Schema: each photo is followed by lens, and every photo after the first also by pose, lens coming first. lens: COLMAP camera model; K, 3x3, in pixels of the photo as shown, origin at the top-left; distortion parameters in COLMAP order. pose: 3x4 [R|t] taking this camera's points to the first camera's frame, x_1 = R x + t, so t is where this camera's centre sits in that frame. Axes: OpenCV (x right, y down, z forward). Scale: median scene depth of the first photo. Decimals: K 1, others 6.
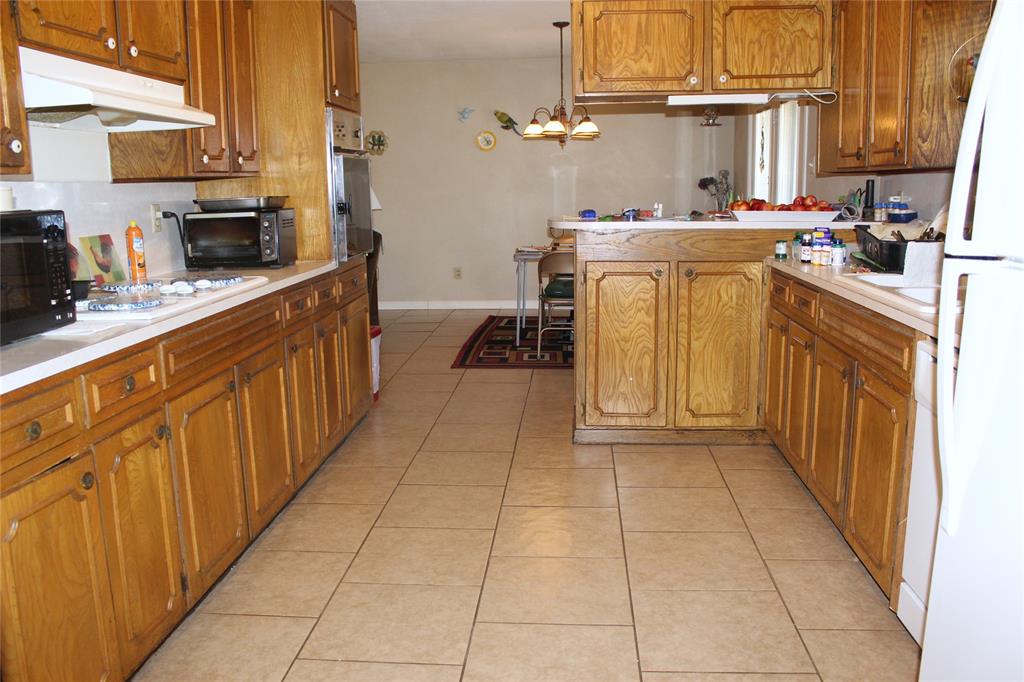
lens RADIAL K [[894.2, 0, 511.9], [0, 894.2, 344.9], [0, 0, 1]] dist [-0.093558, 0.040209]
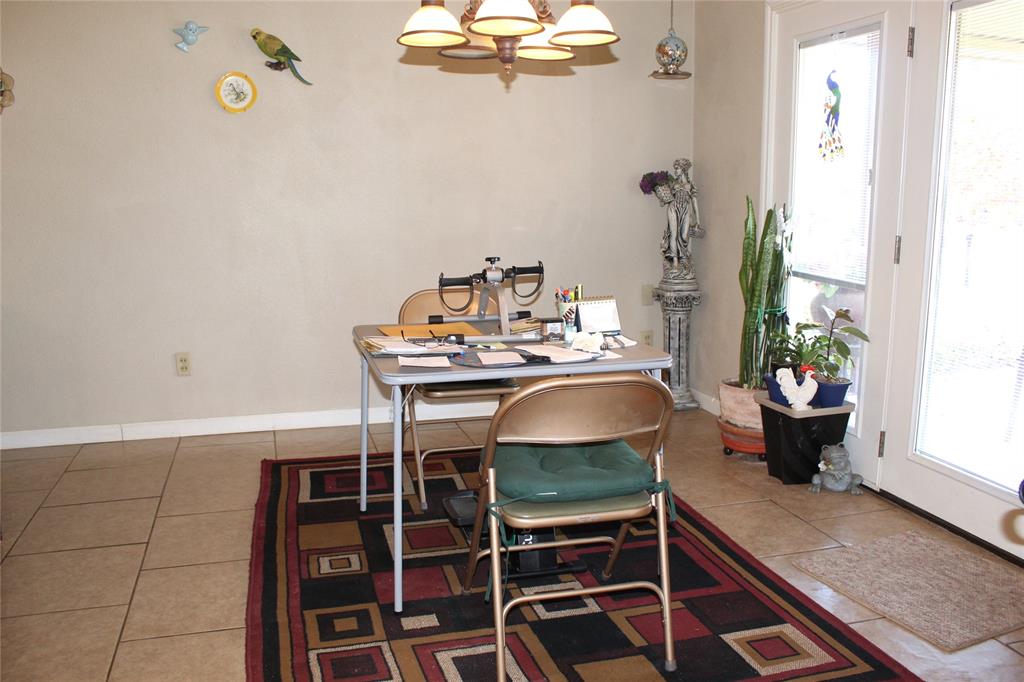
lens RADIAL K [[894.2, 0, 511.8], [0, 894.2, 338.2], [0, 0, 1]] dist [-0.093558, 0.040209]
pose [[0.941667, -0.047961, 0.333112, -0.053535], [0.050245, 0.998735, 0.001761, -0.089971], [-0.332775, 0.015079, 0.942886, 0.505517]]
